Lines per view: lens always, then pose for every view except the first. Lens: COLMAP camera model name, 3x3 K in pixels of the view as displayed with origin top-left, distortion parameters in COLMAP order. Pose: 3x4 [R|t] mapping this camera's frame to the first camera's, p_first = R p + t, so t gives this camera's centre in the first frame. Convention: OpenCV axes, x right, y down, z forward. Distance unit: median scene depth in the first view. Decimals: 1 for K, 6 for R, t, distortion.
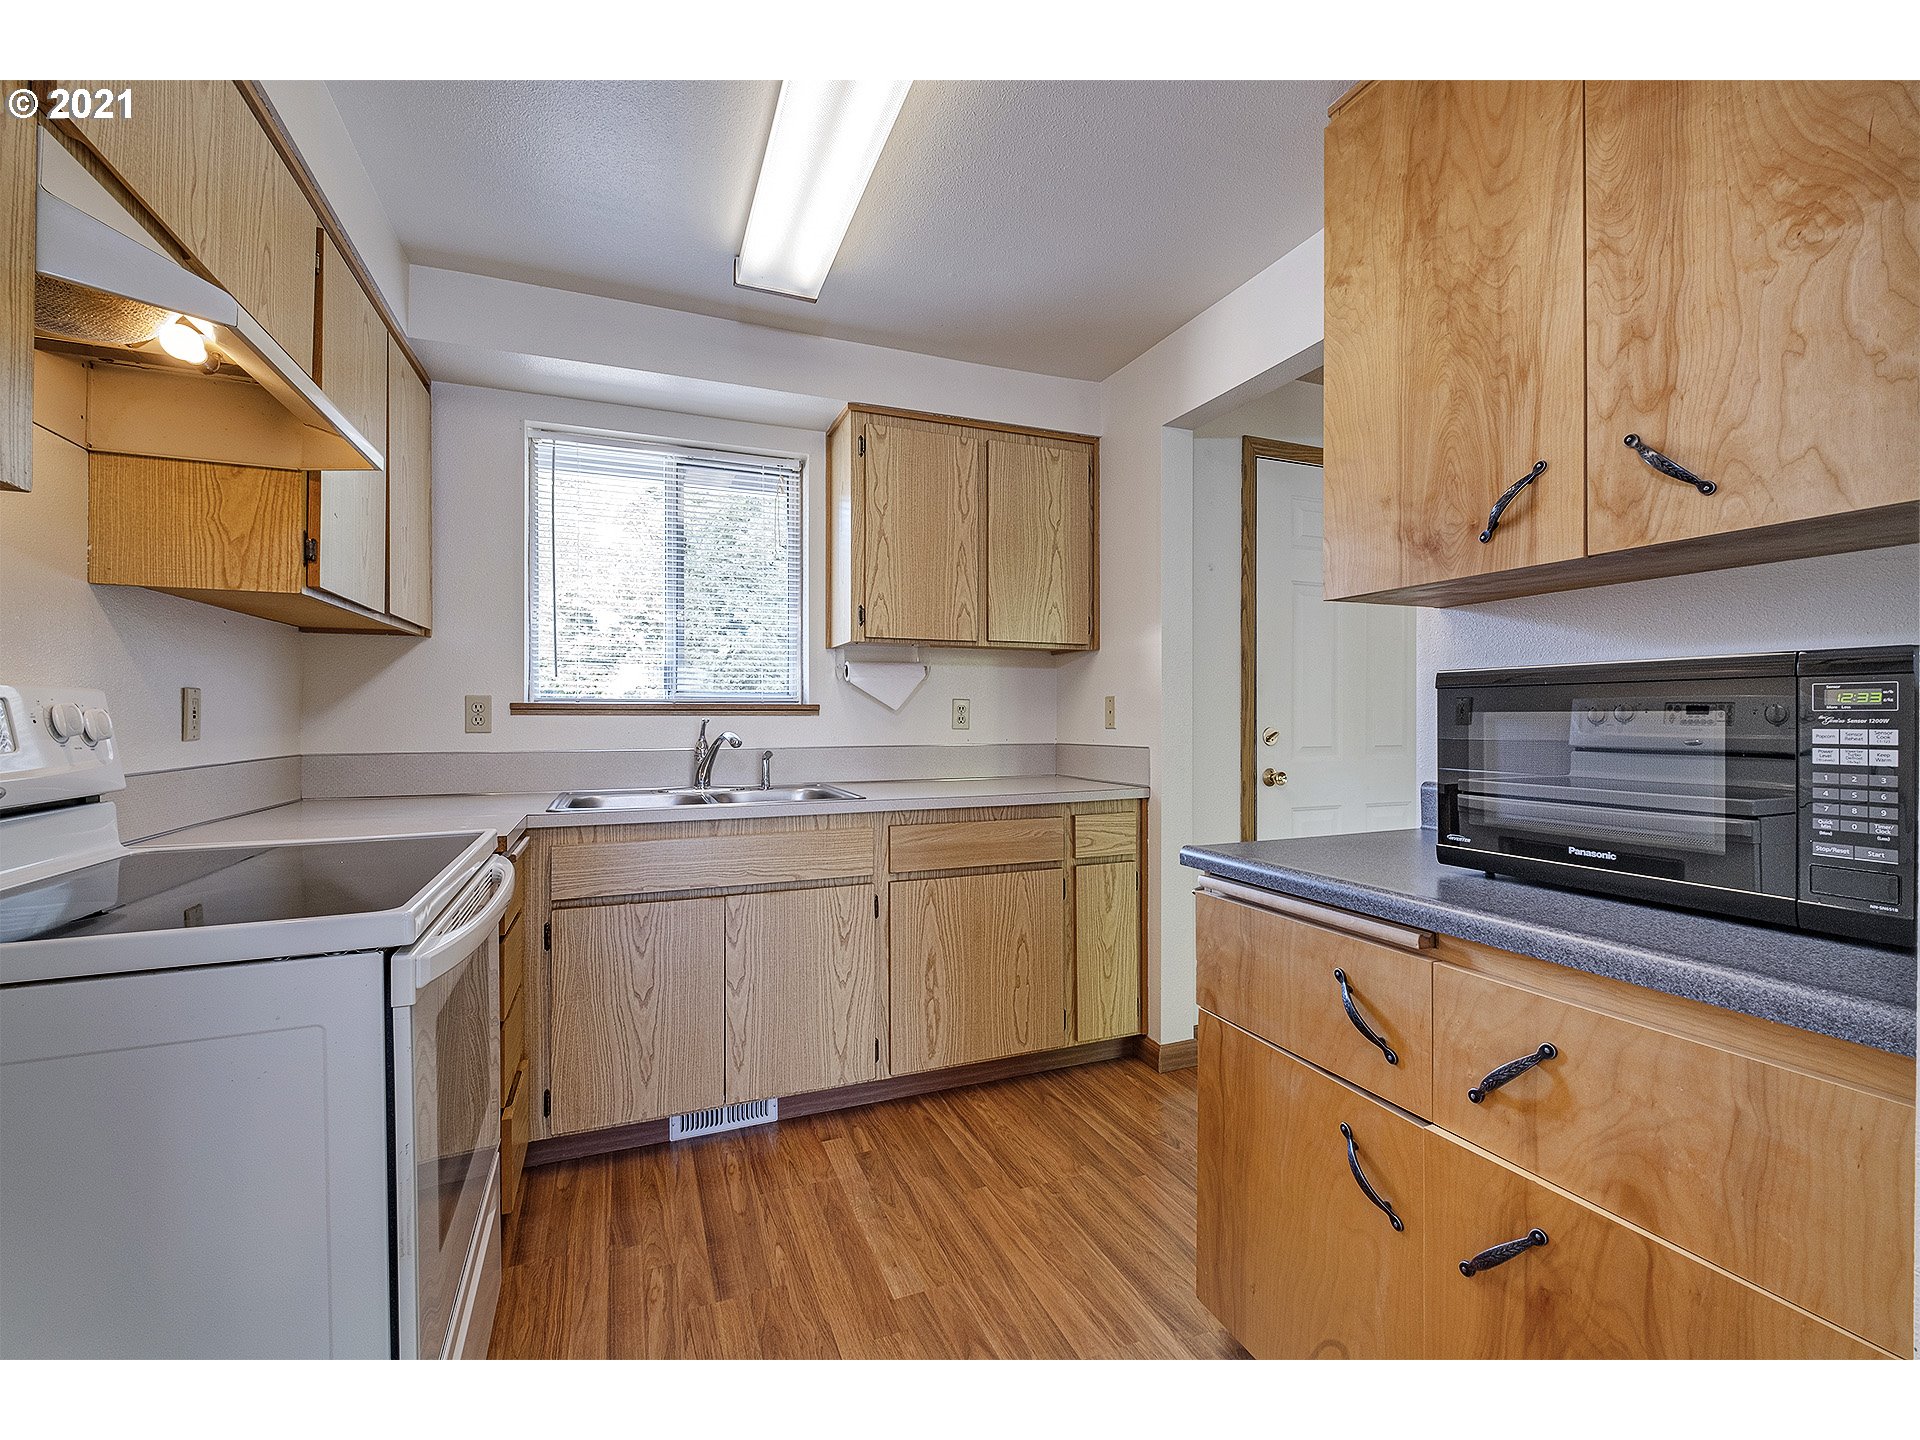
lens RADIAL K [[840.4, 0, 964.9], [0, 840.4, 713.6], [0, 0, 1]] dist [-0.002332, -0.004099]
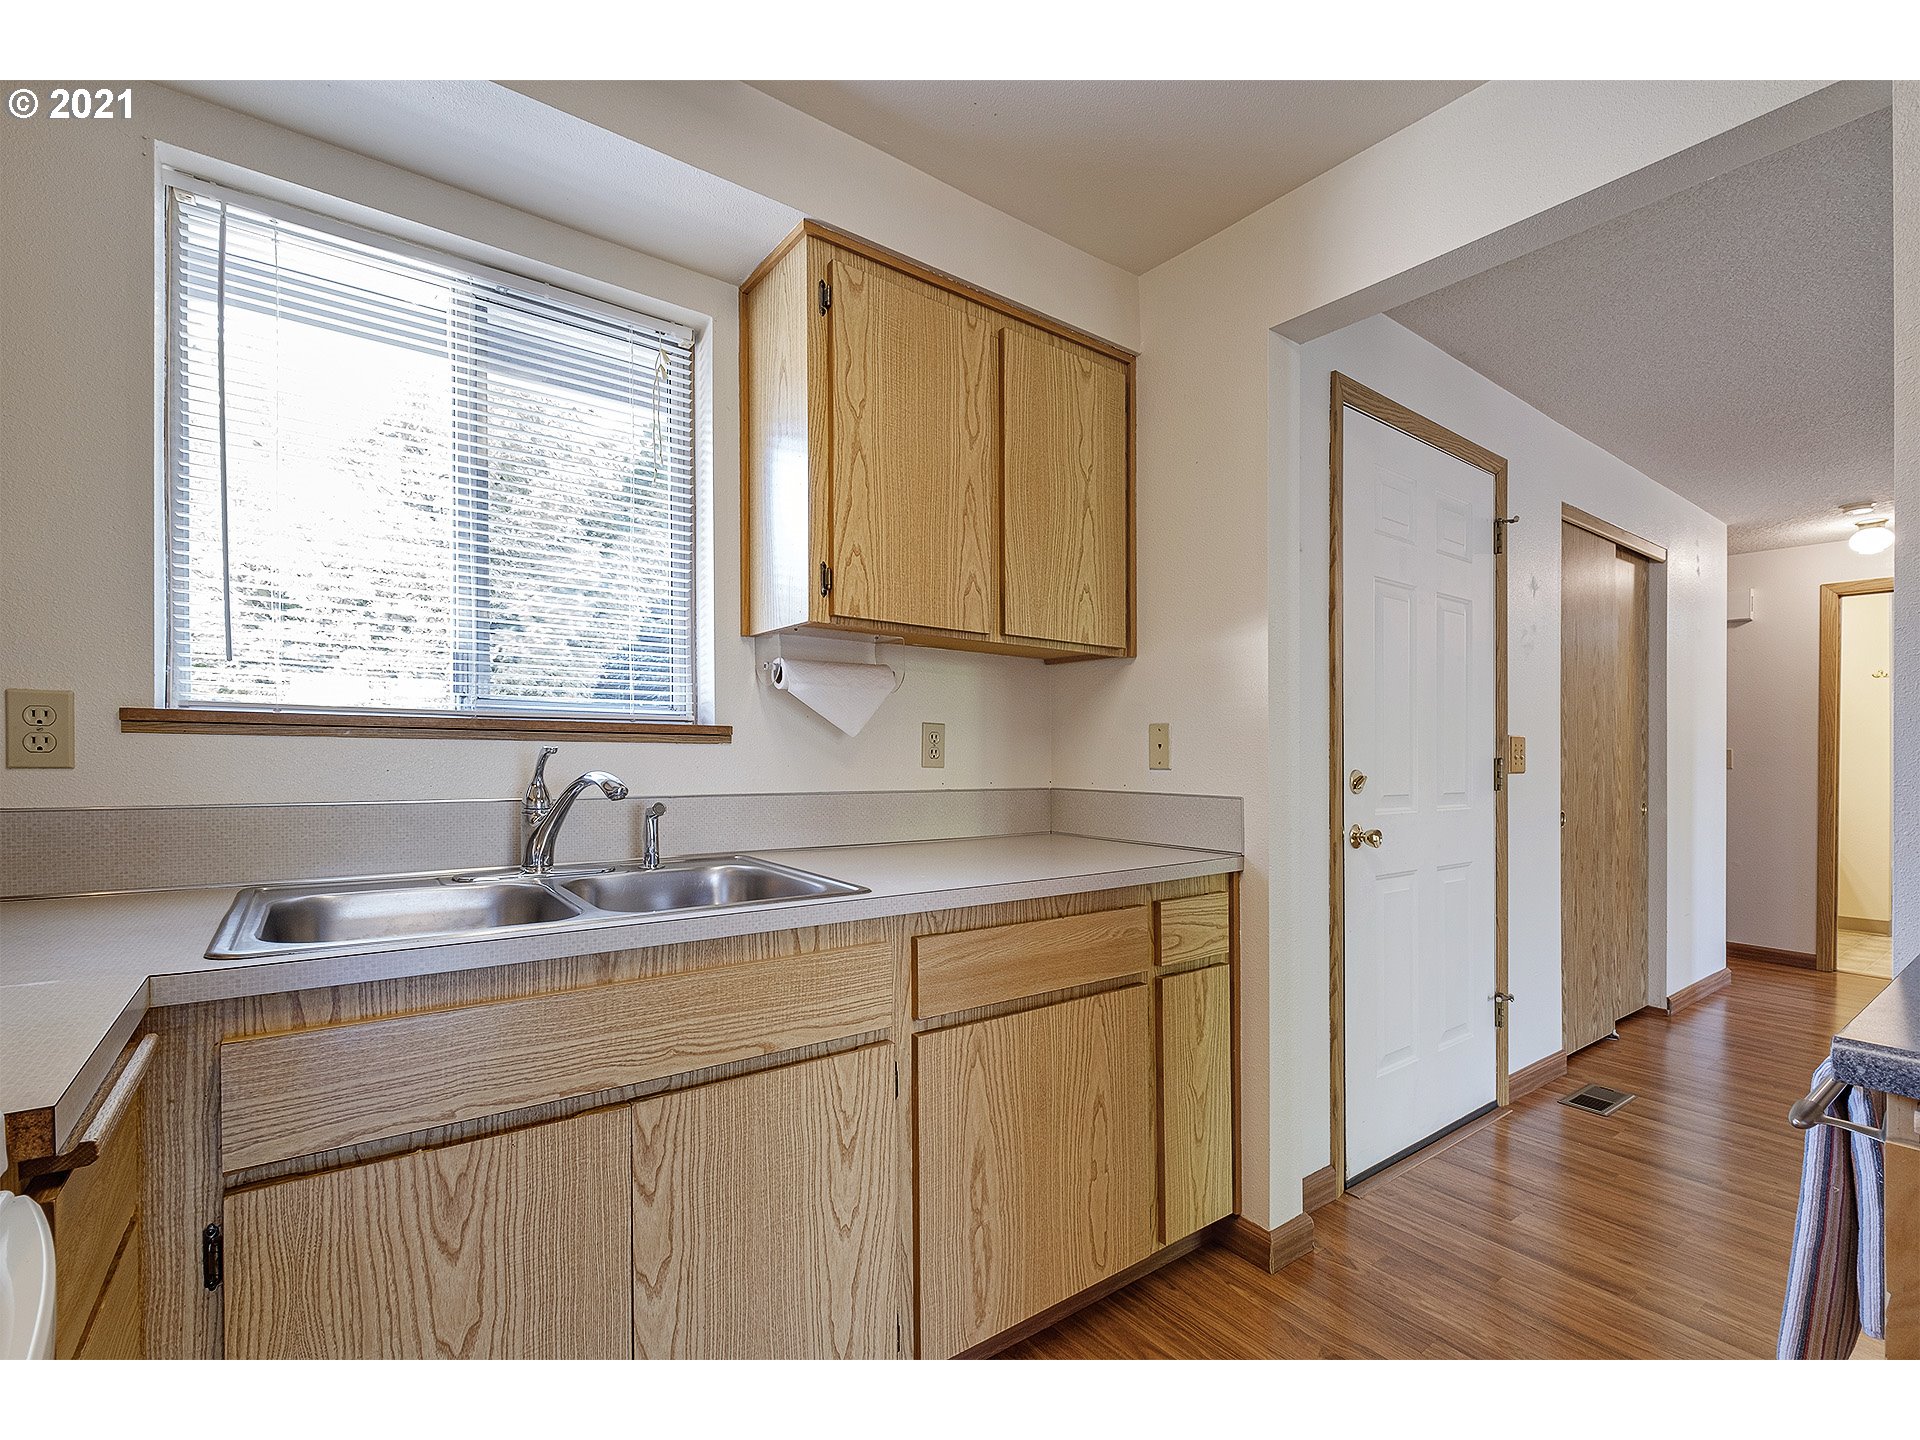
lens RADIAL K [[840.4, 0, 942.7], [0, 840.4, 769.4], [0, 0, 1]] dist [-0.002332, -0.004099]
pose [[0.967939, 0.008509, 0.251041, -0.190932], [-0.015400, 0.999556, 0.025500, 0.002803], [-0.250712, -0.028549, 0.967641, 0.390498]]
